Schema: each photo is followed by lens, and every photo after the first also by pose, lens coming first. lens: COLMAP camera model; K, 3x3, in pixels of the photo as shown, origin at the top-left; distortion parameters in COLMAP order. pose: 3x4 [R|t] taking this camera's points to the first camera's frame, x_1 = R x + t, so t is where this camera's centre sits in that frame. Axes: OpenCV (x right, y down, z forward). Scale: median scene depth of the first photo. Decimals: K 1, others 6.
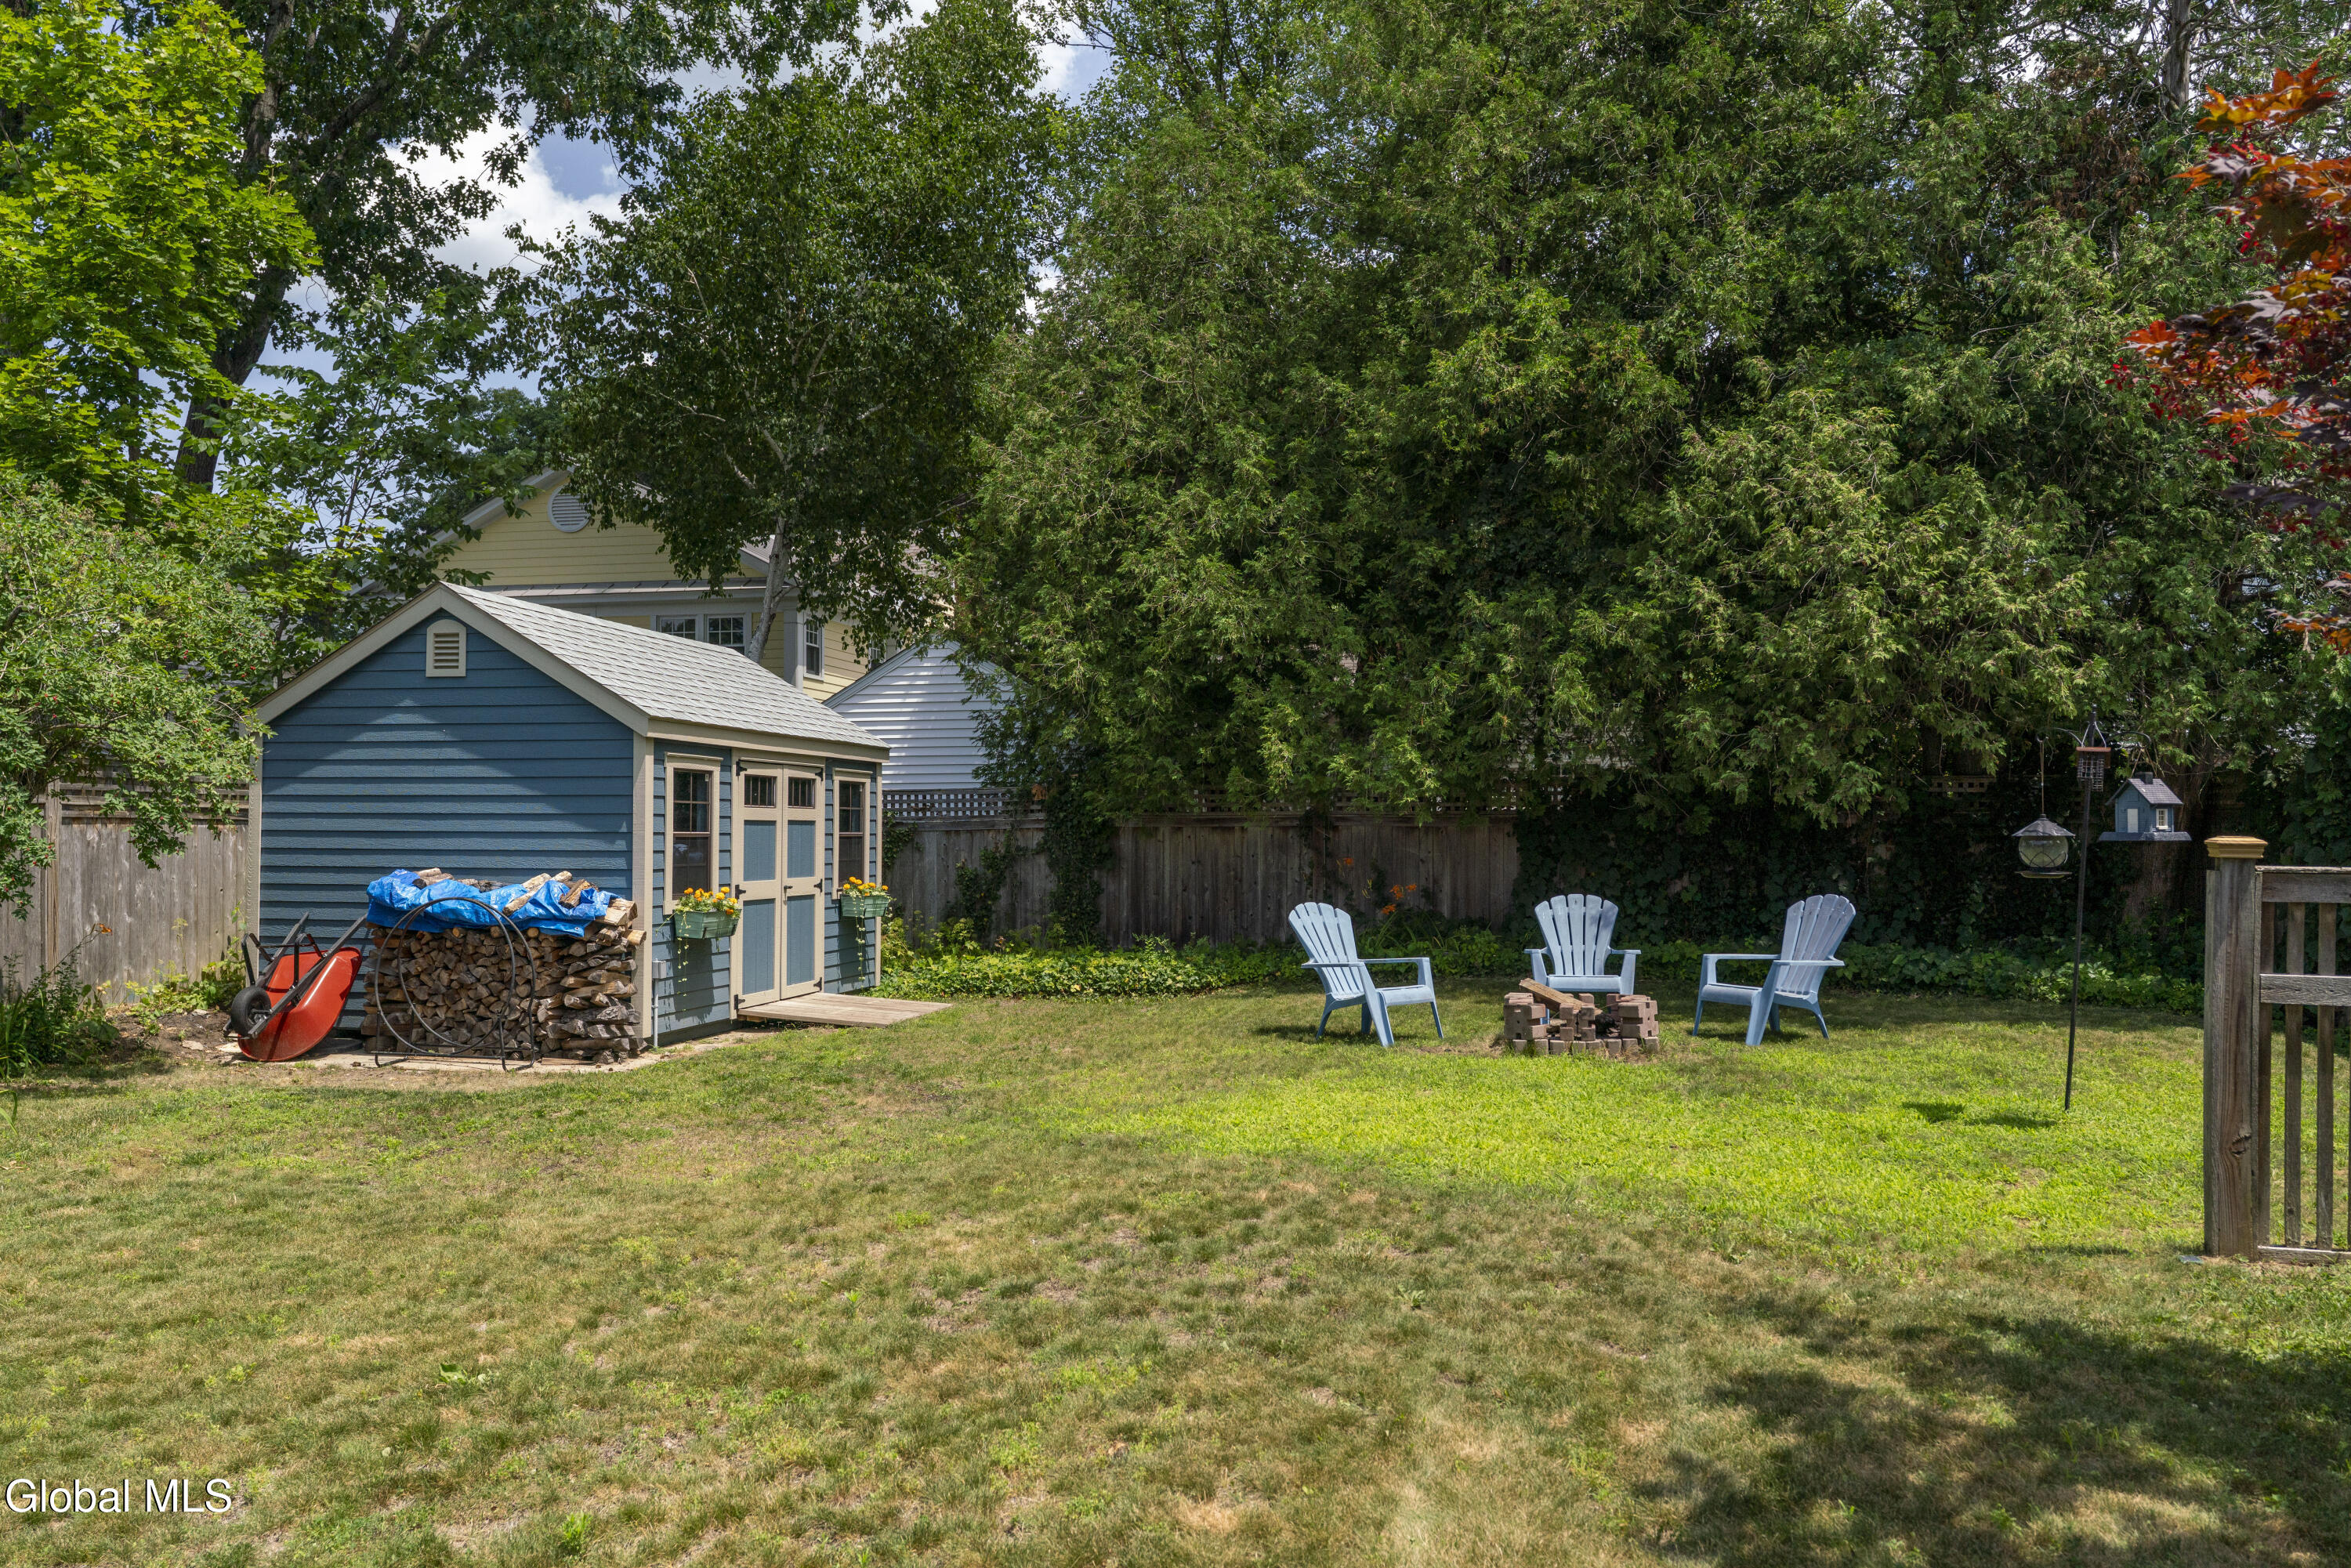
lens RADIAL K [[1814.5, 0, 1177.0], [0, 1814.5, 793.5], [0, 0, 1]] dist [-0.003998, -0.000641]
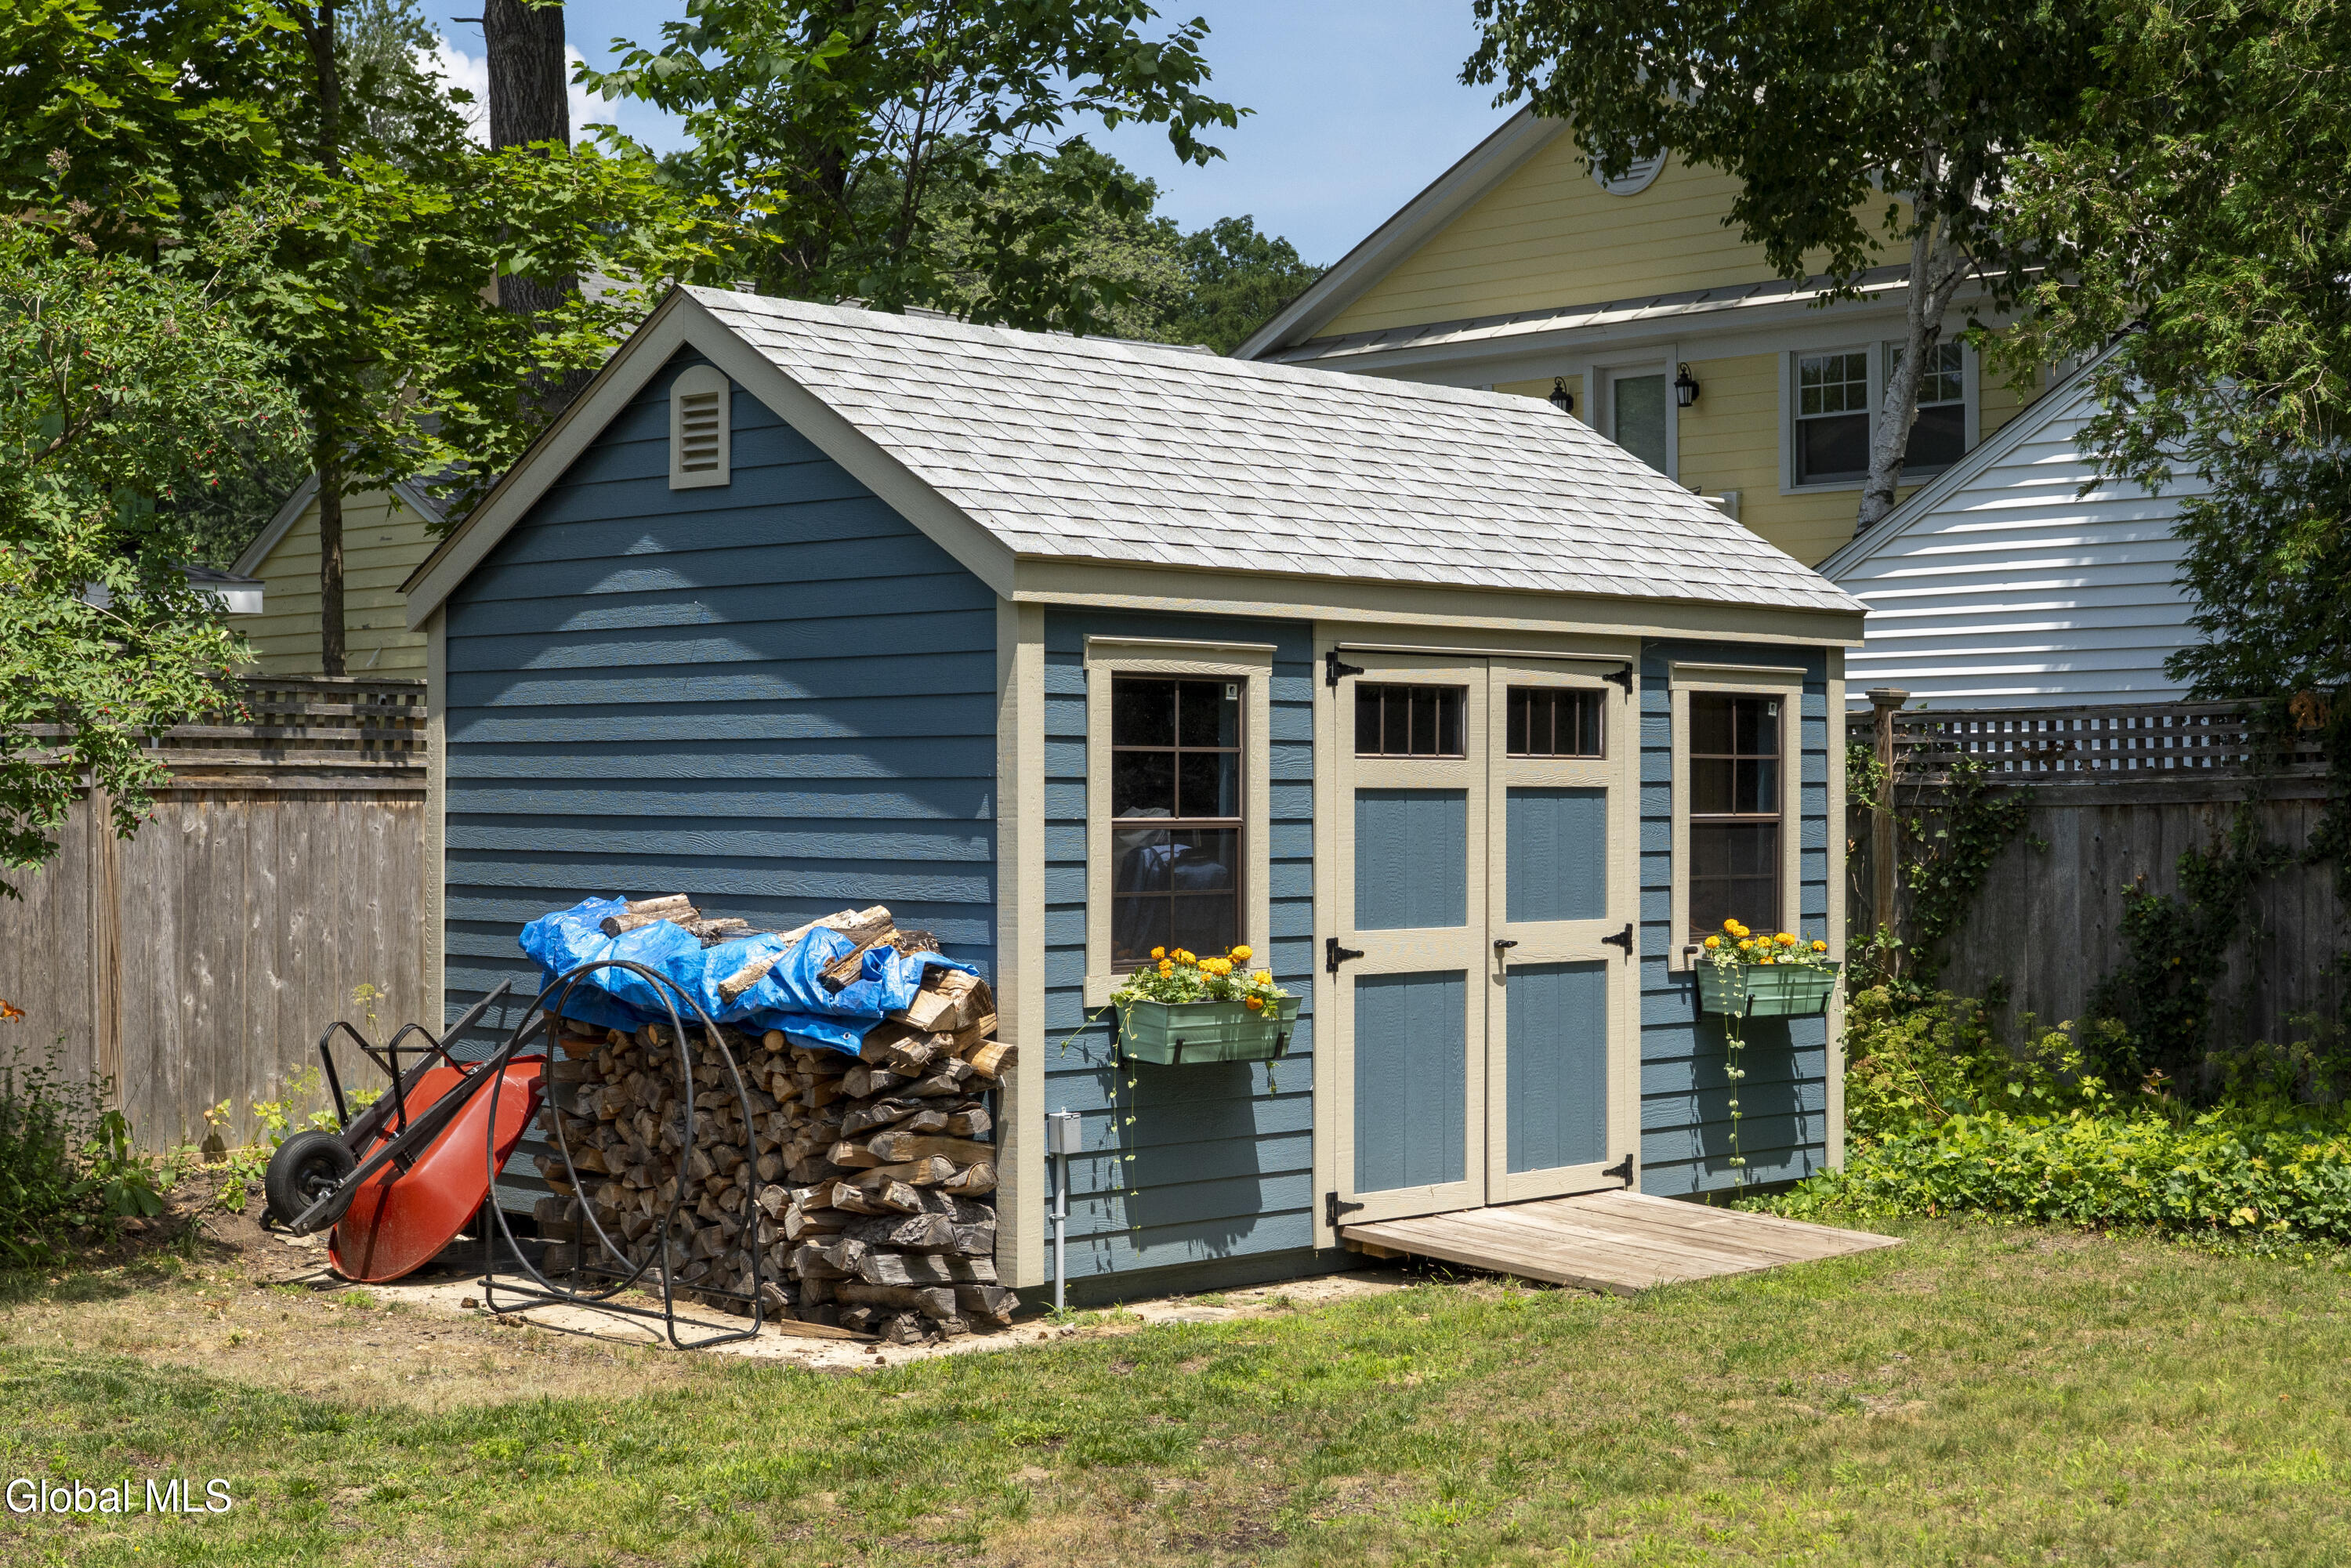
lens RADIAL K [[3493.9, 0, 1175.3], [0, 3493.9, 782.0], [0, 0, 1]] dist [0.024639, 0.000000]
pose [[0.840165, -0.004227, -0.542315, 0.191022], [0.014197, 0.999798, 0.014202, 0.000785], [0.542145, -0.019631, 0.840055, 0.301589]]
